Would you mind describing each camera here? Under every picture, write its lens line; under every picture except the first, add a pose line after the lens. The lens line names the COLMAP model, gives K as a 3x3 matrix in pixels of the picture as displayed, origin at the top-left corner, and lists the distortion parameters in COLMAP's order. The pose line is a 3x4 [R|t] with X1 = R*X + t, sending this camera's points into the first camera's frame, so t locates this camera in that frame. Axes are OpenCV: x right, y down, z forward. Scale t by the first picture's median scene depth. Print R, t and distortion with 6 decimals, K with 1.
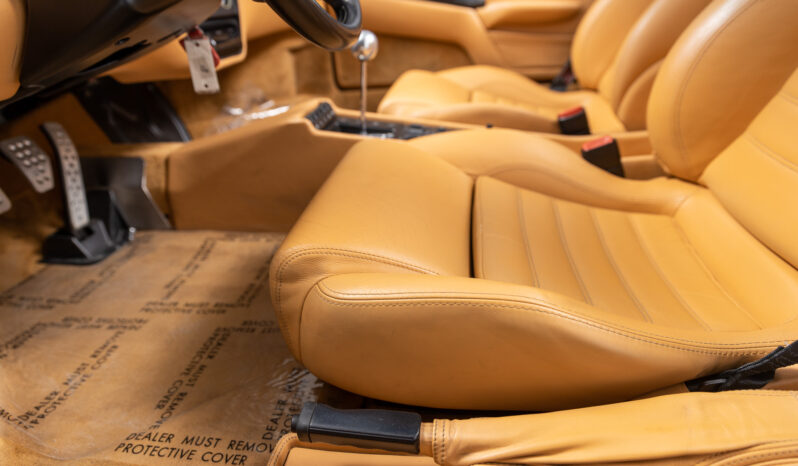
lens RADIAL K [[511.8, 0, 399.0], [0, 511.8, 233.0], [0, 0, 1]] dist [0.005858, 0.002392]
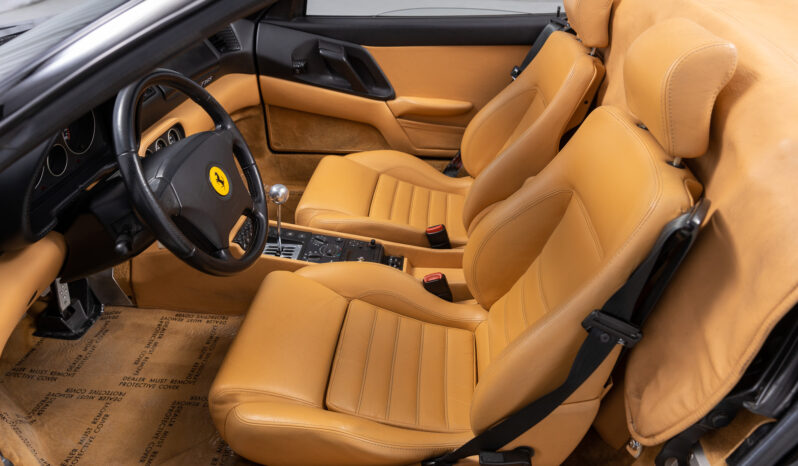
lens RADIAL K [[566.7, 0, 399.0], [0, 566.7, 233.0], [0, 0, 1]] dist [0.001765, -0.004201]
pose [[0.996737, 0.028665, 0.075462, 0.162269], [-0.035154, 0.995664, 0.086129, -0.449132], [-0.072665, -0.088501, 0.993422, -0.638324]]
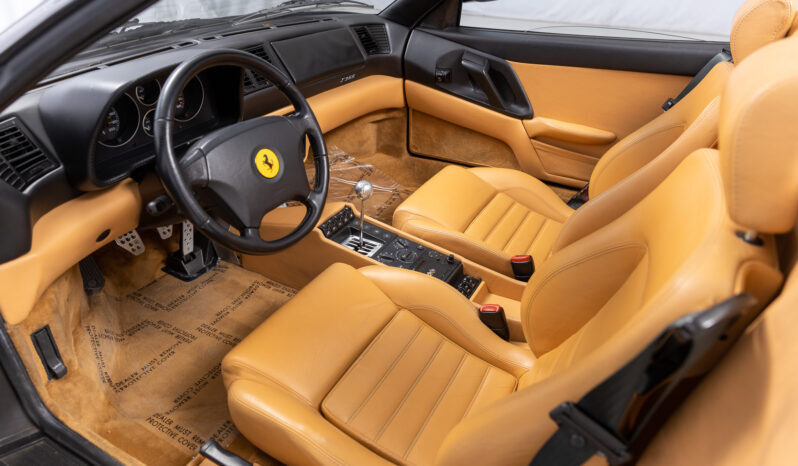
lens RADIAL K [[519.6, 0, 399.0], [0, 519.6, 233.0], [0, 0, 1]] dist [0.003265, 0.000906]
pose [[0.931381, 0.237307, -0.276072, 0.504955], [-0.211823, 0.970014, 0.119184, -0.493133], [0.296076, -0.052528, 0.953719, -0.407482]]
